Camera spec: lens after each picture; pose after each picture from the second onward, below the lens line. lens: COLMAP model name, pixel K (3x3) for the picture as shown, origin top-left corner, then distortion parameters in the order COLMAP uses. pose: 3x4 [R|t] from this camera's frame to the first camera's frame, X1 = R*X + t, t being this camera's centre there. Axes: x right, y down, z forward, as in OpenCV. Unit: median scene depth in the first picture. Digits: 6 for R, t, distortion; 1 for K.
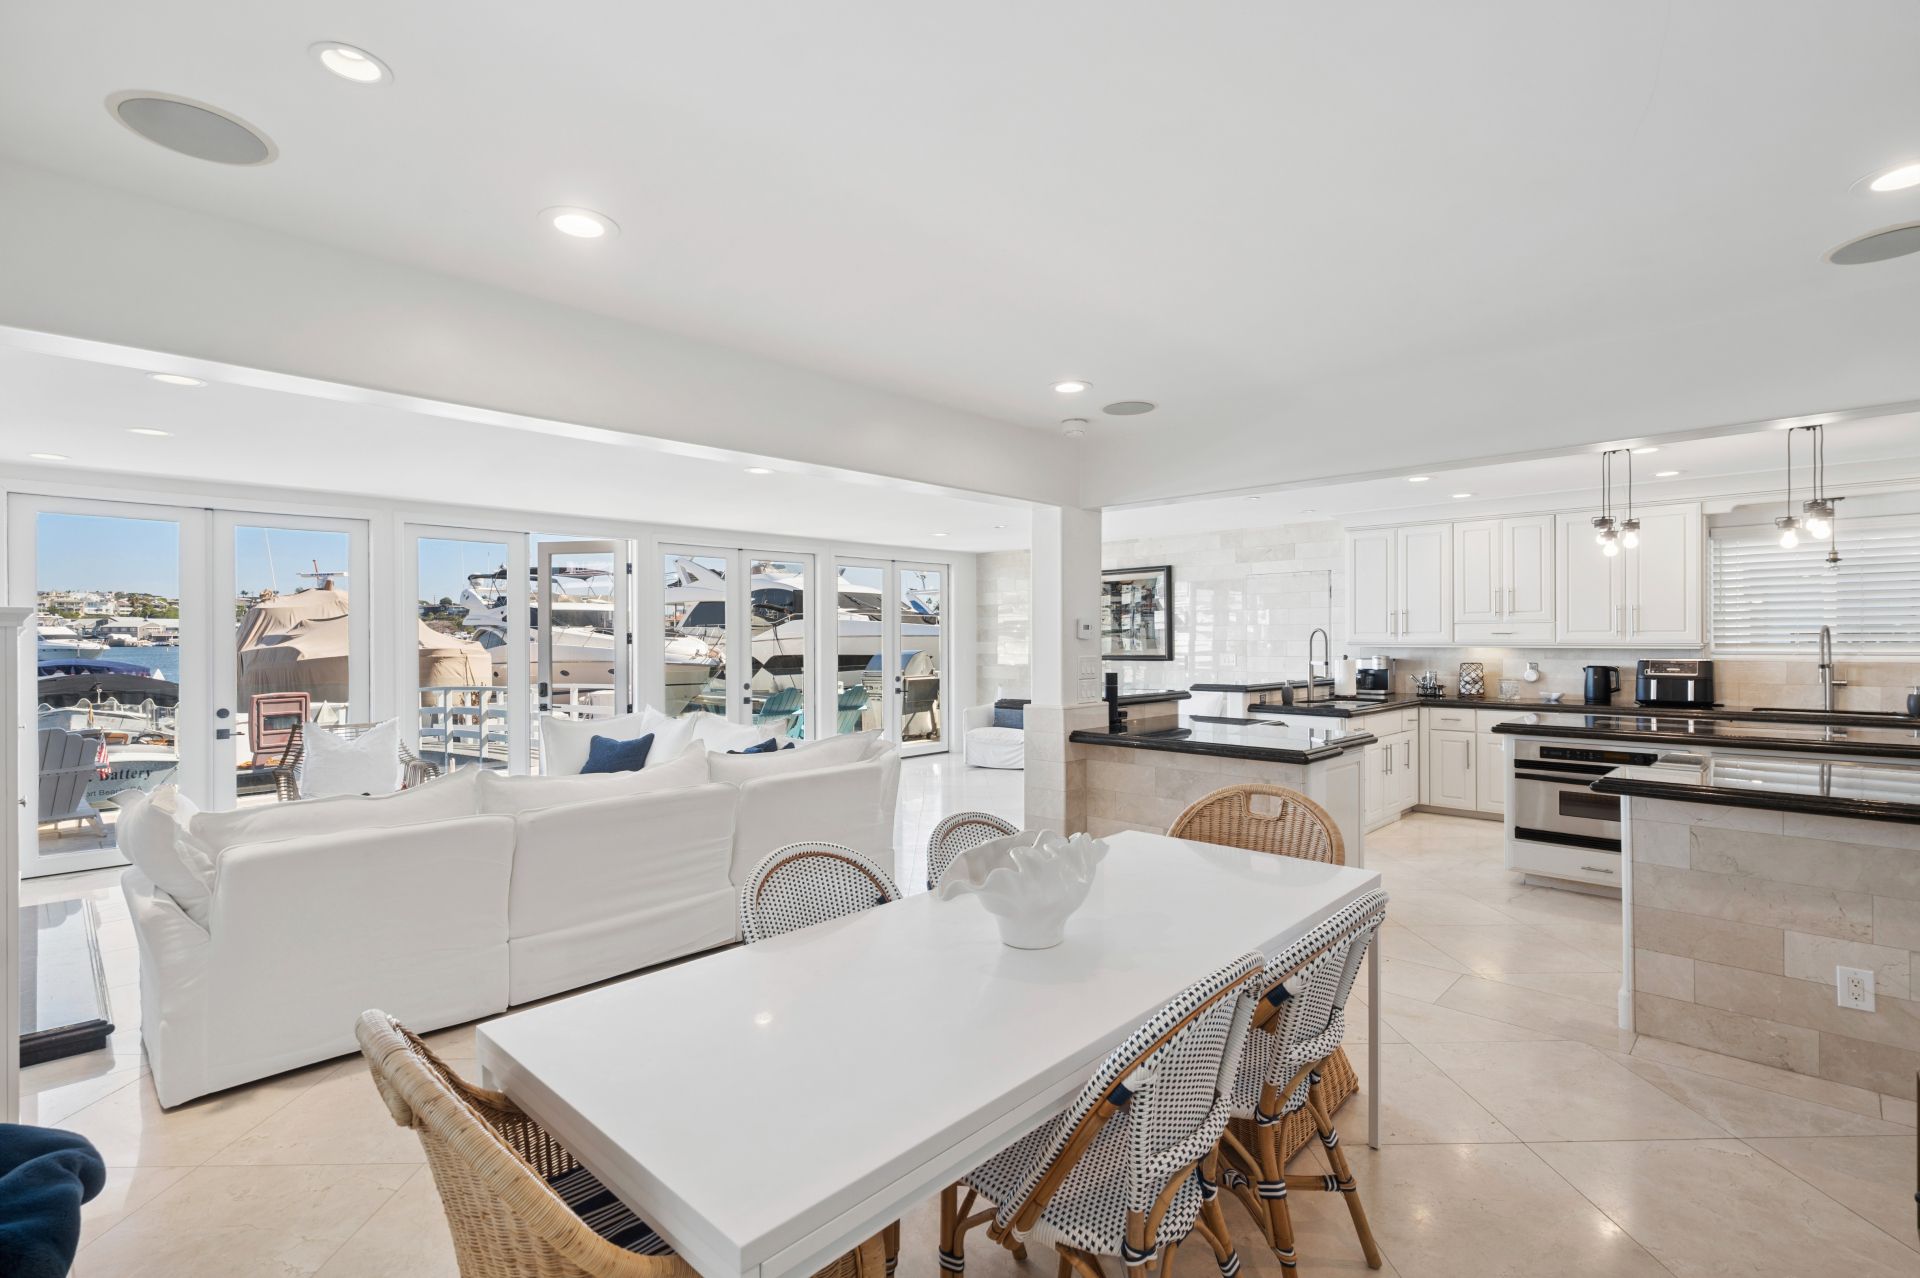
lens RADIAL K [[886.6, 0, 963.6], [0, 886.6, 643.9], [0, 0, 1]] dist [0.003297, -0.000878]
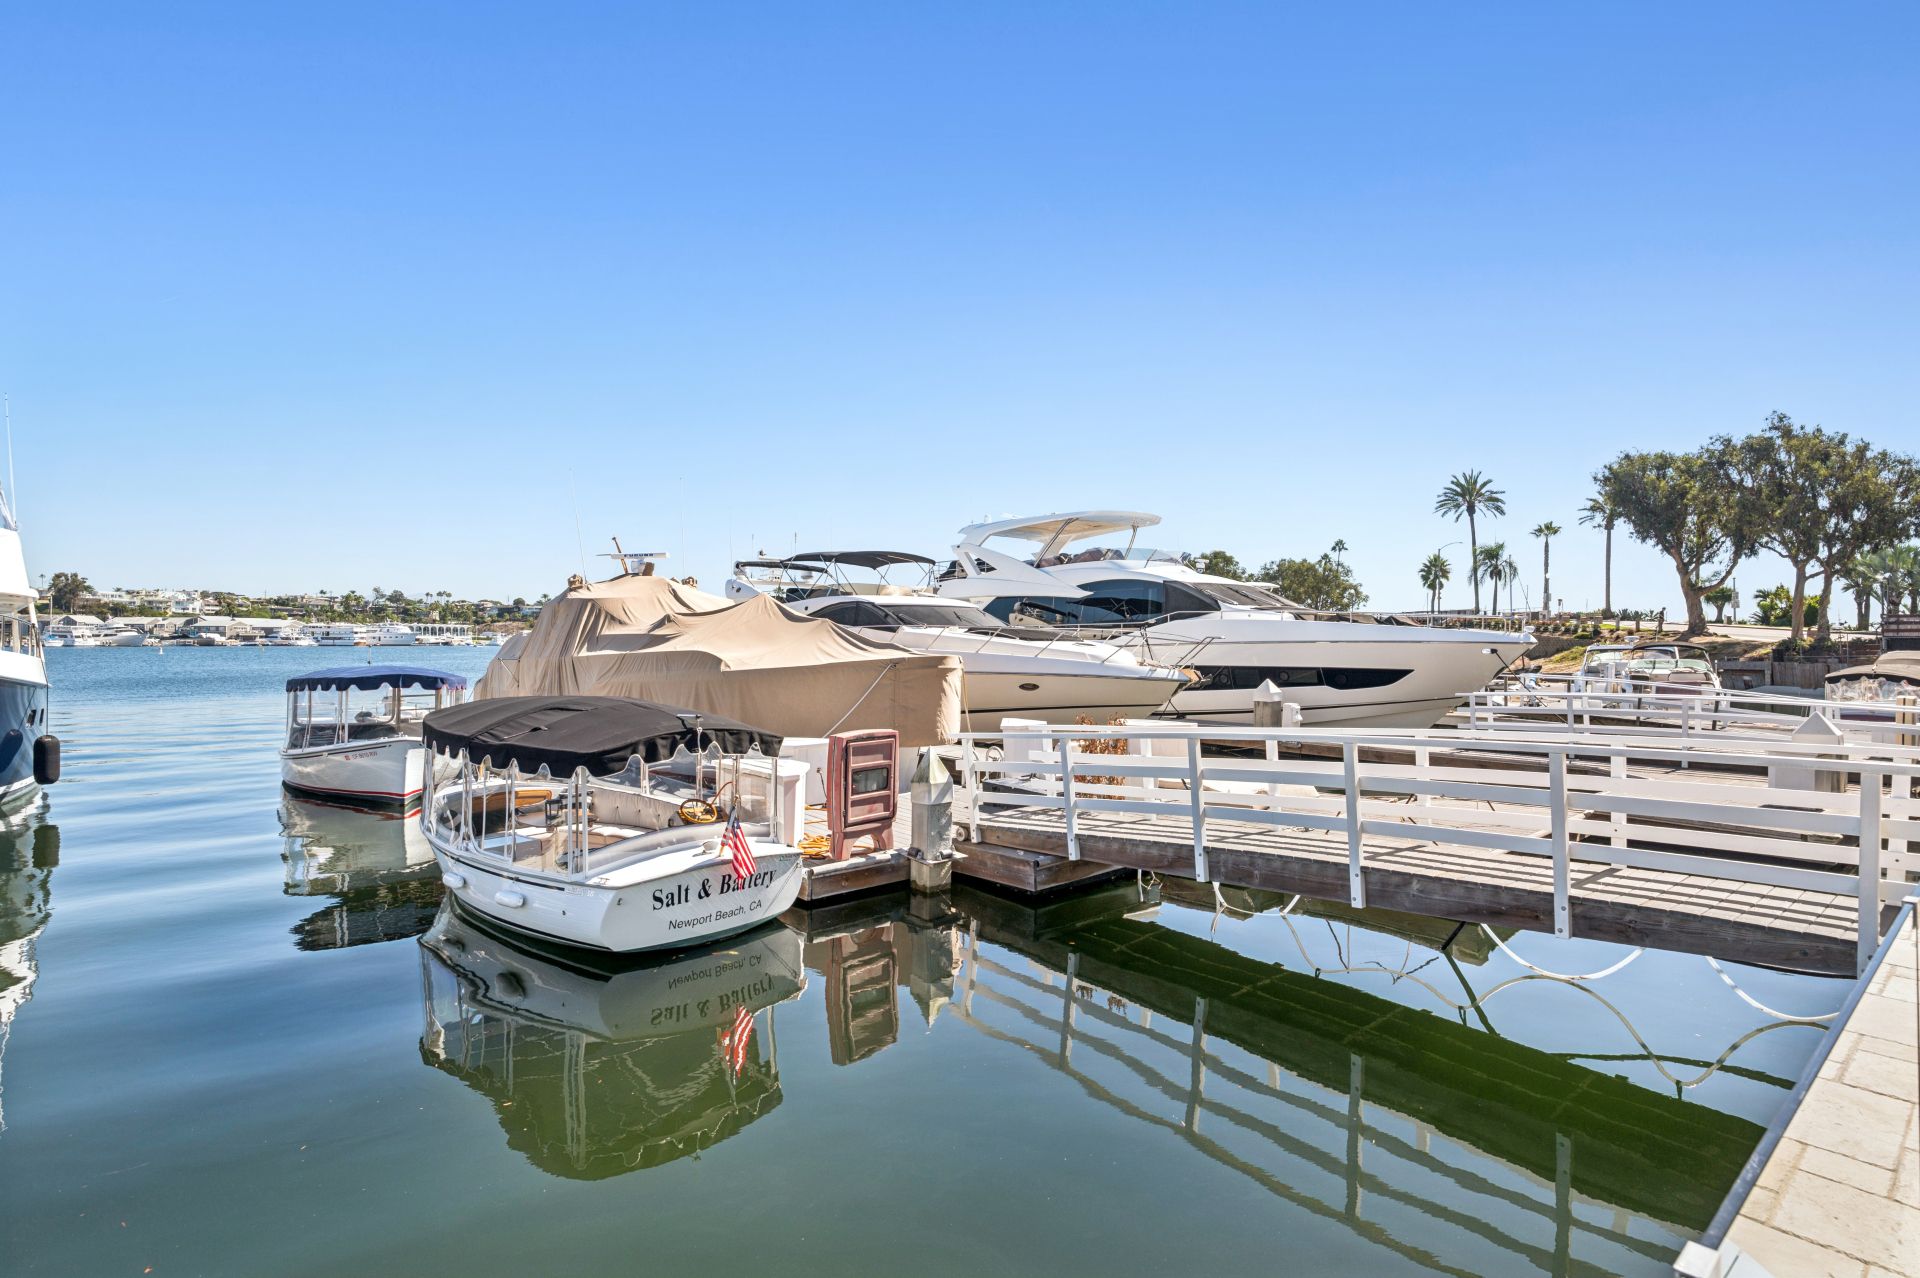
lens RADIAL K [[950.1, 0, 964.2], [0, 950.1, 638.1], [0, 0, 1]] dist [0.008558, -0.001163]
pose [[0.996588, 0.008556, -0.082095, -1.304967], [-0.009671, 0.999866, -0.013193, 0.001592], [0.081971, 0.013942, 0.996537, 0.736859]]
